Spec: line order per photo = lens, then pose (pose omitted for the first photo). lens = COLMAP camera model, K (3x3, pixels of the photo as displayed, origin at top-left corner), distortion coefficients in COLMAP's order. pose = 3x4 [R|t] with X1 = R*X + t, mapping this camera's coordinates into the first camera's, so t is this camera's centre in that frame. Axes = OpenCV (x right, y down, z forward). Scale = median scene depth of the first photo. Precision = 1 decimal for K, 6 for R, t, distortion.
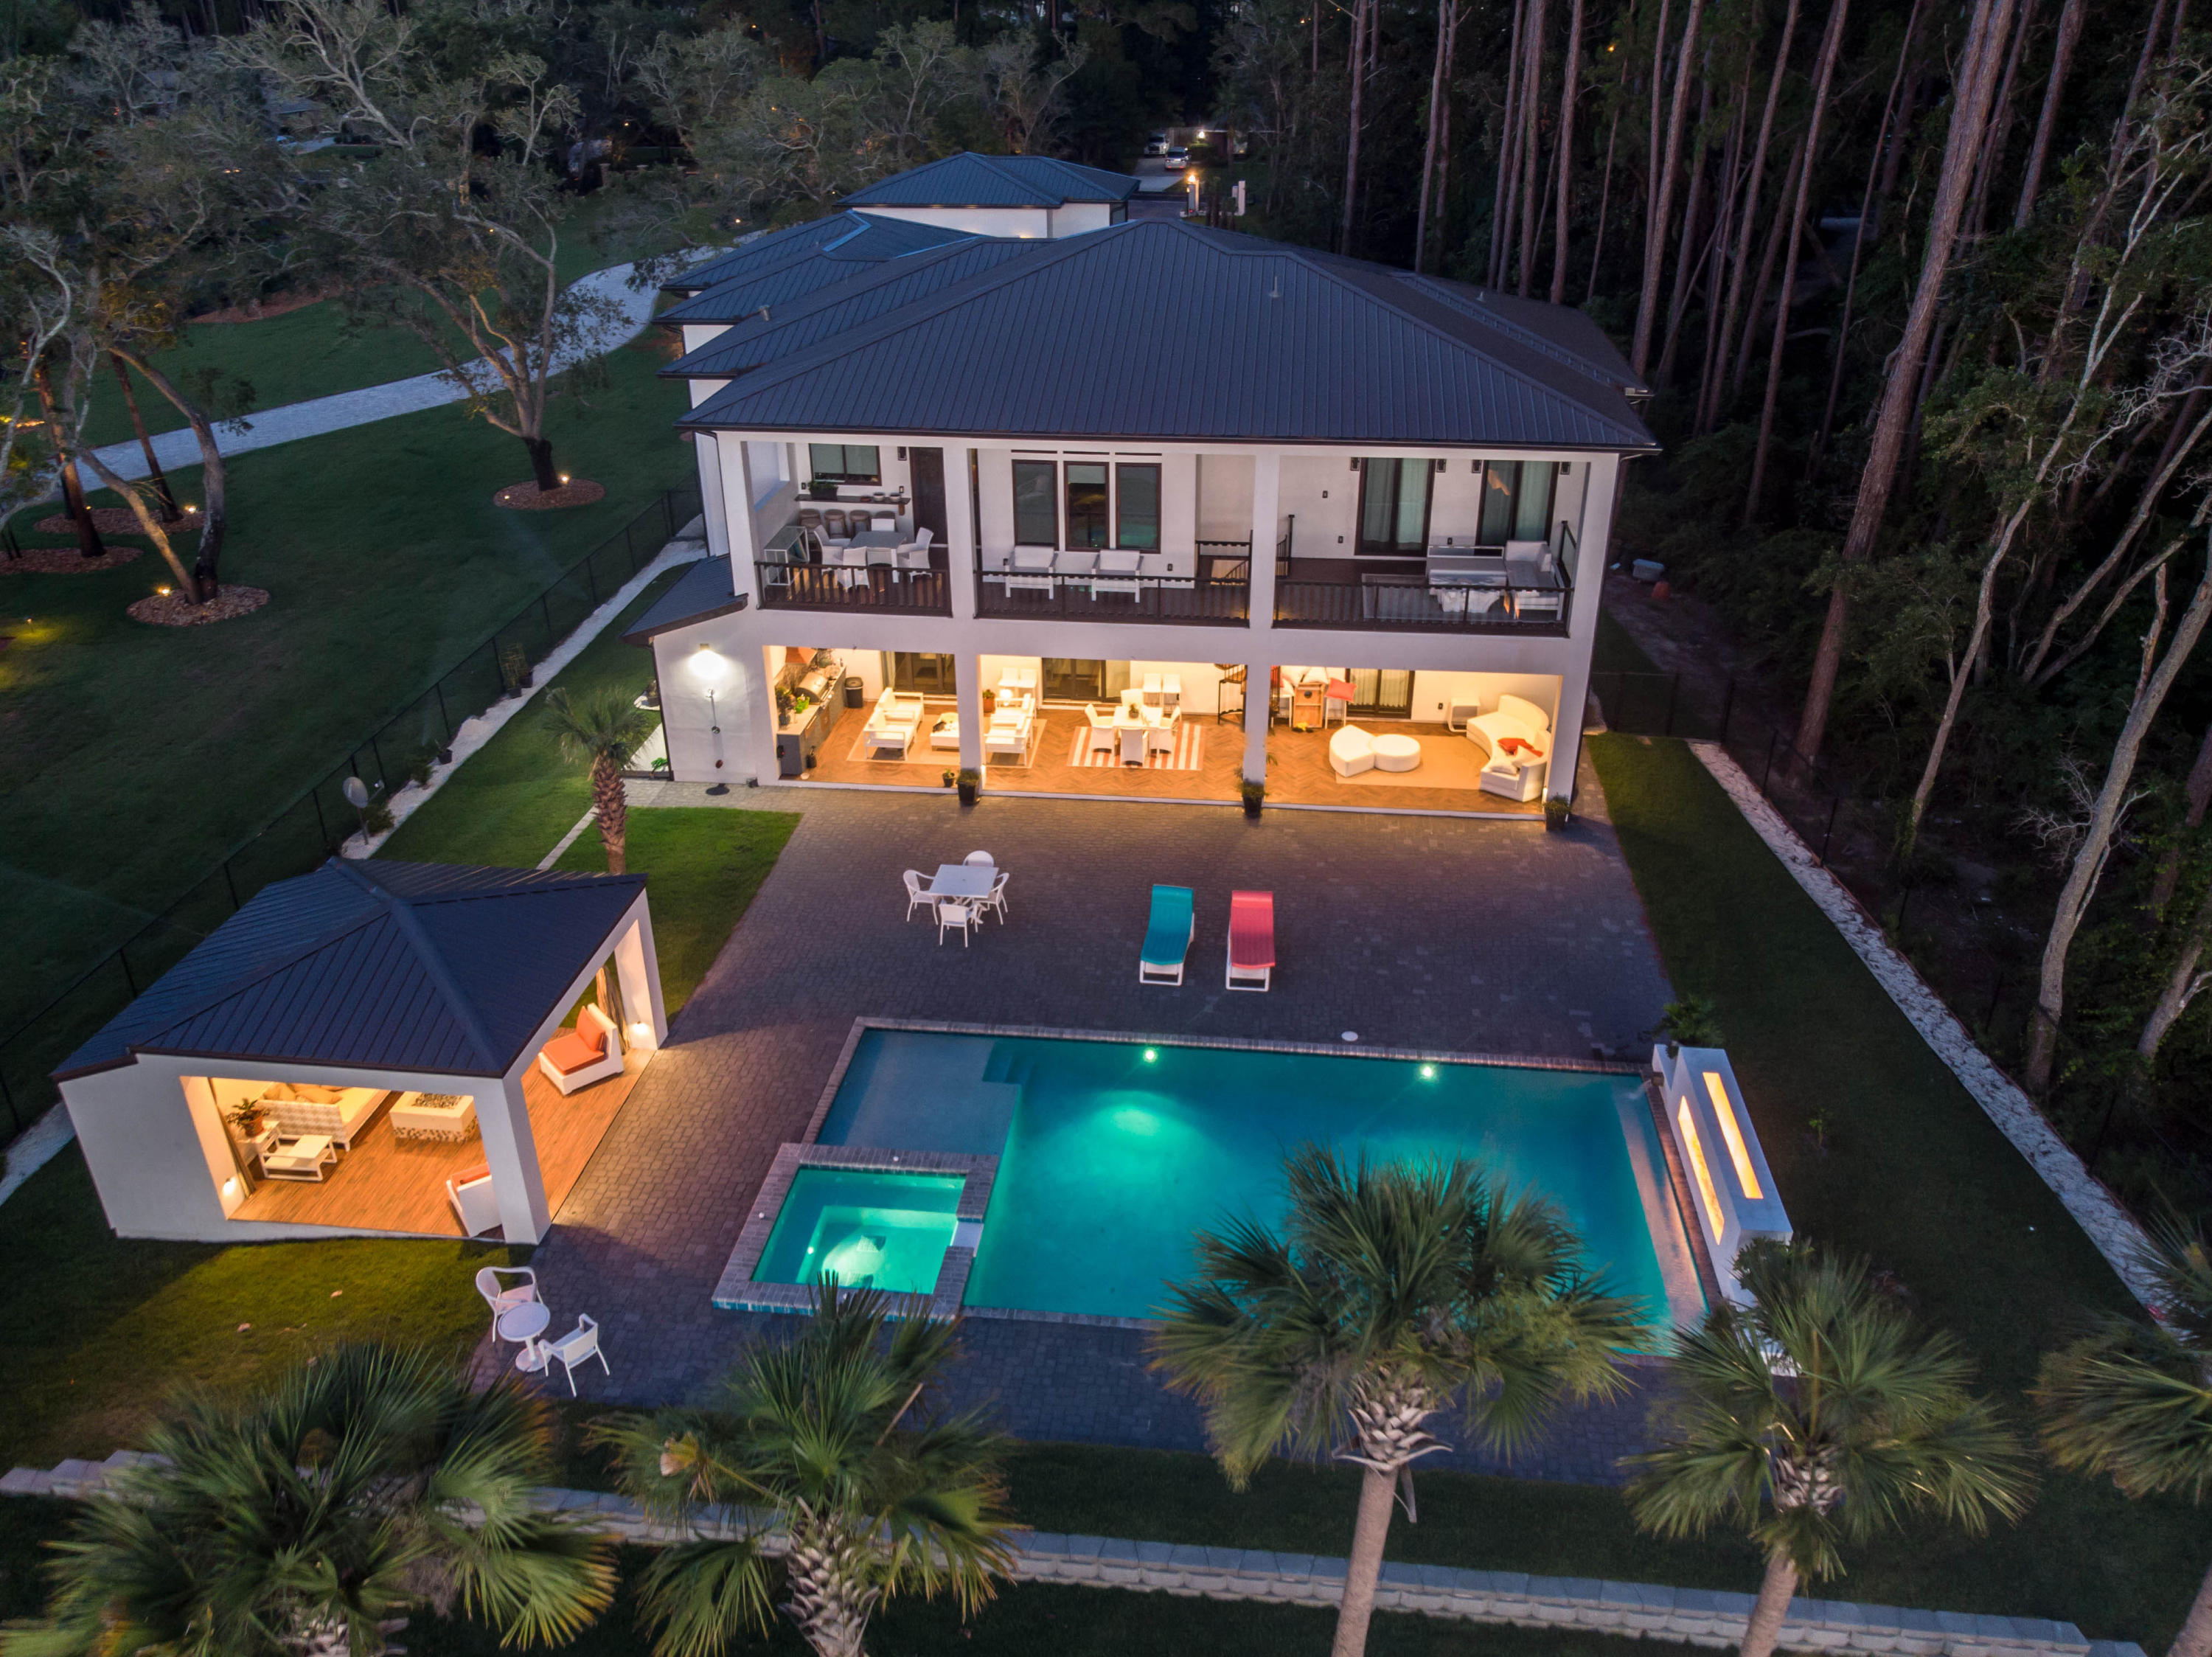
lens RADIAL K [[1609.6, 0, 1107.3], [0, 1609.6, 826.0], [0, 0, 1]] dist [-0.006382, -0.023648]
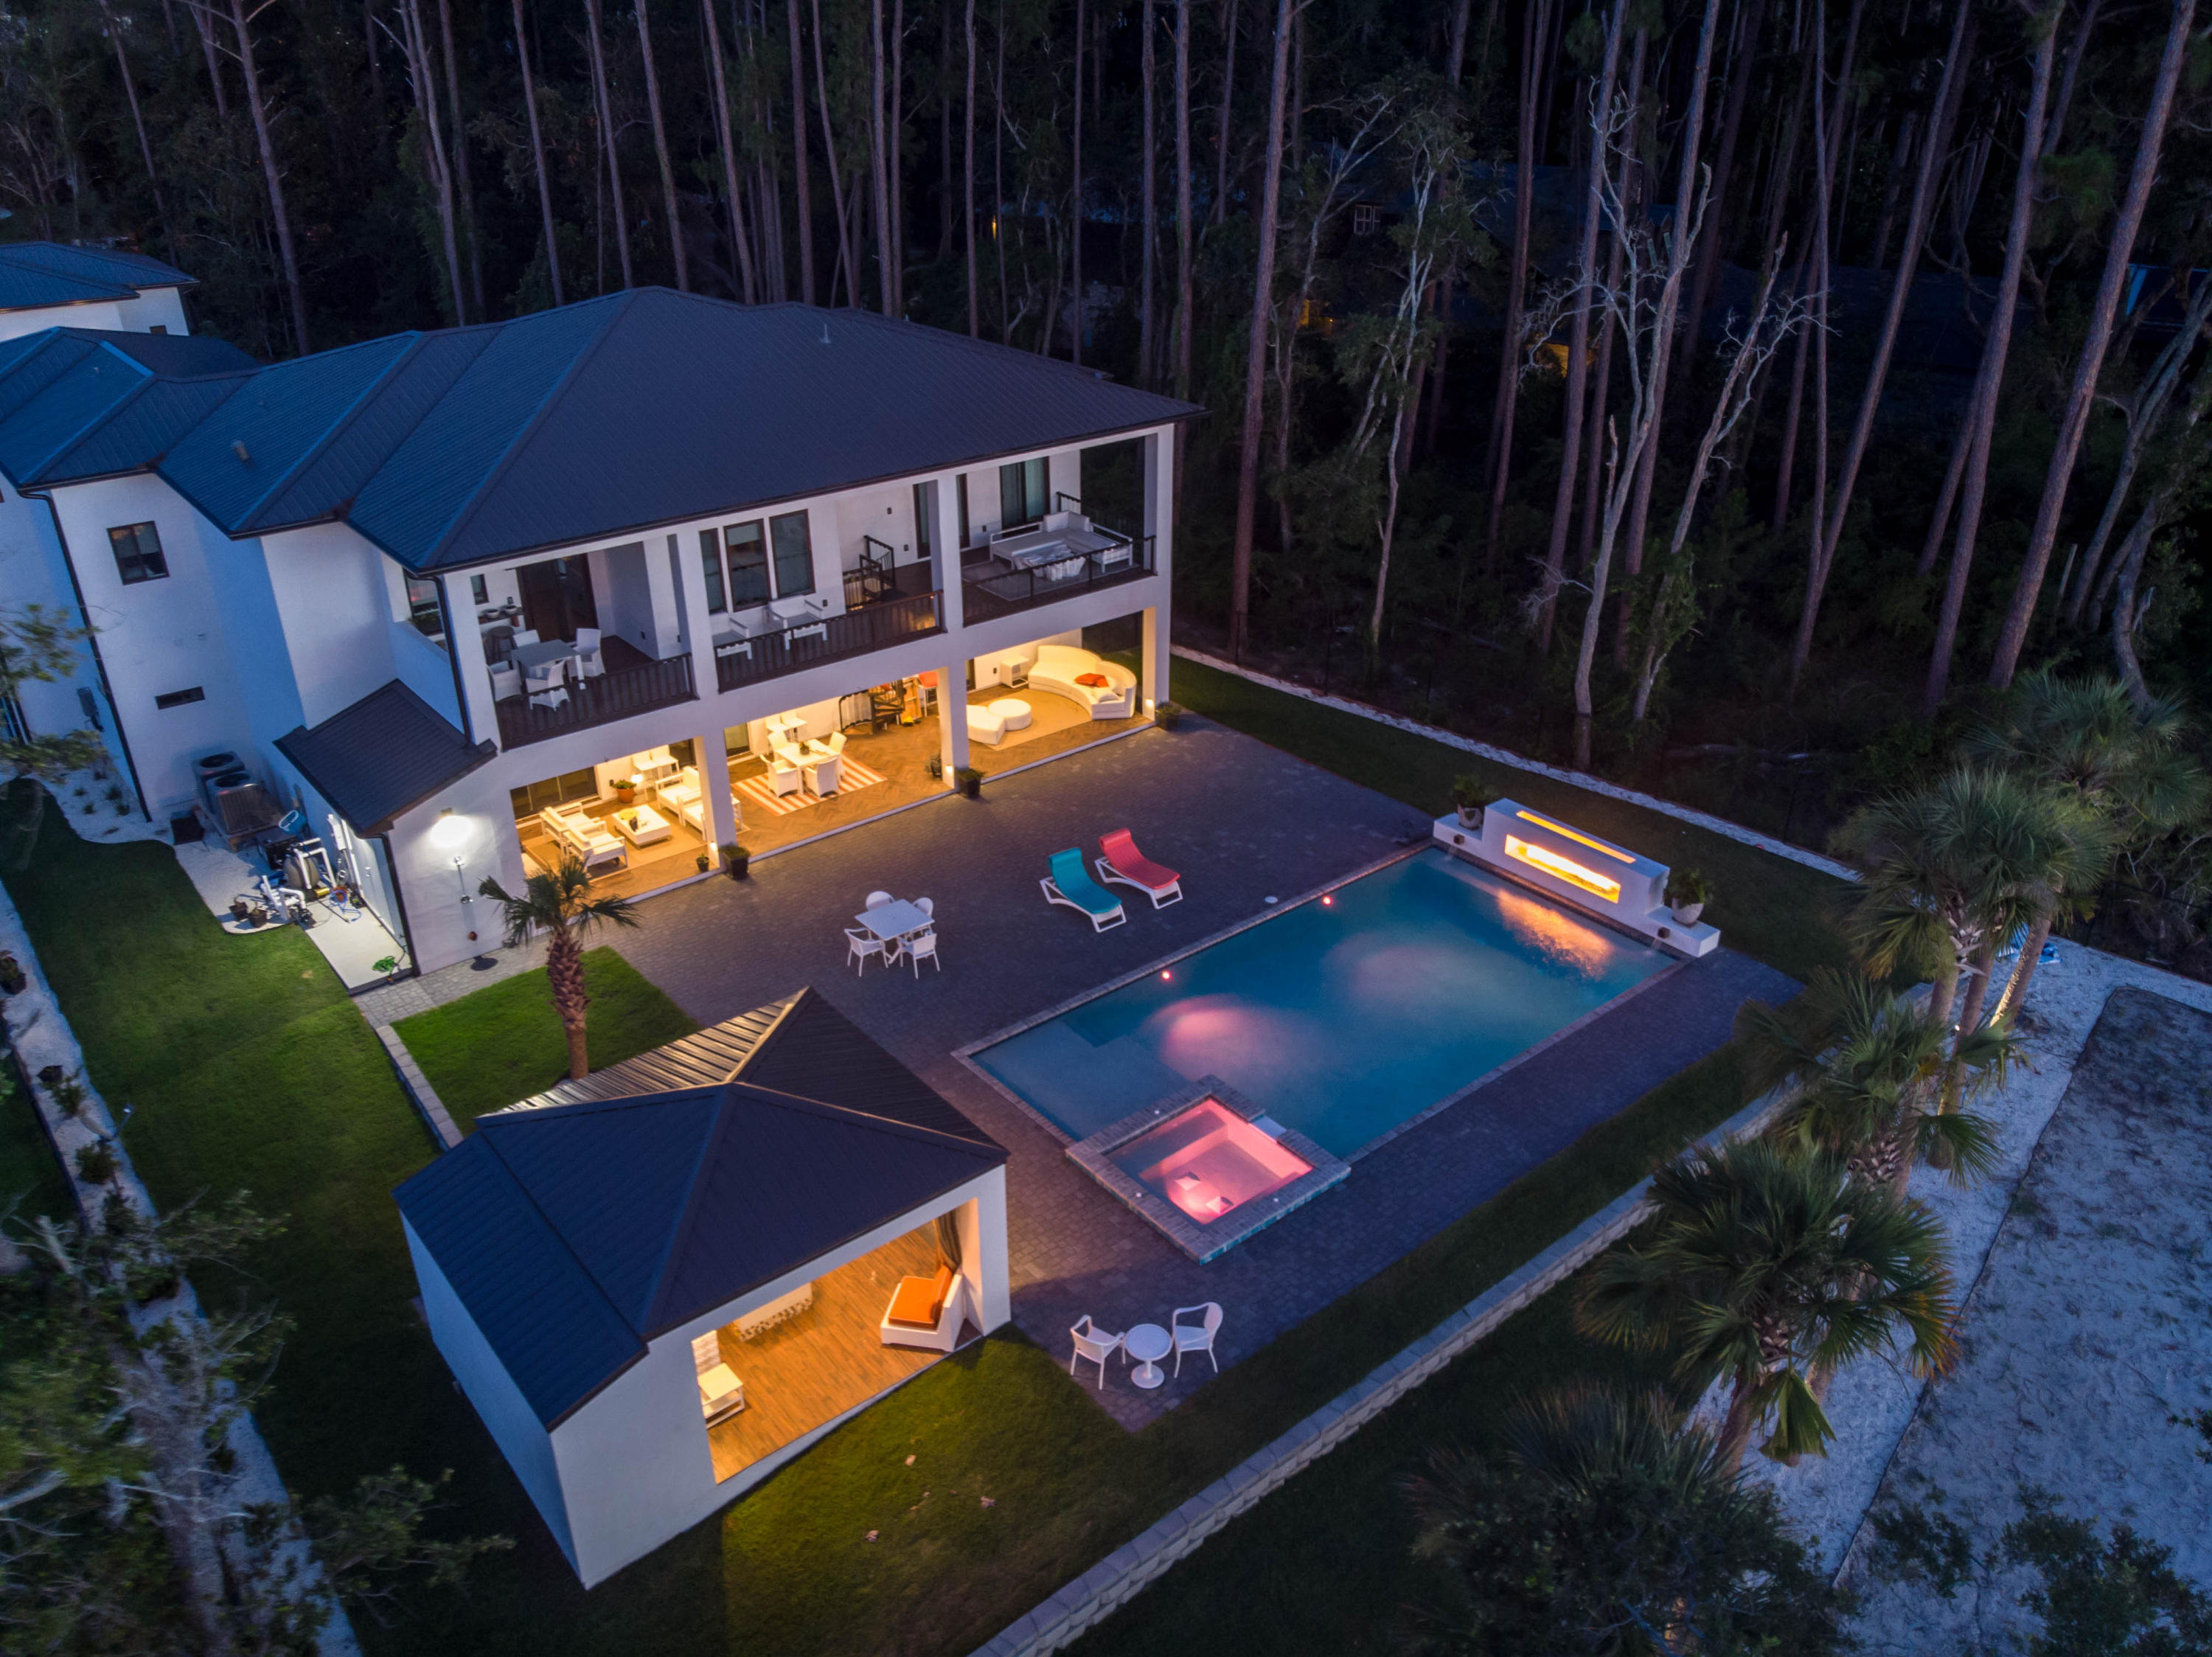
lens RADIAL K [[1609.6, 0, 1099.0], [0, 1609.6, 836.6], [0, 0, 1]] dist [-0.006382, -0.023648]
pose [[0.705766, -0.330319, 0.626724, -0.573099], [0.327953, 0.936485, 0.124266, -0.092999], [-0.627965, 0.117833, 0.769269, 0.088711]]
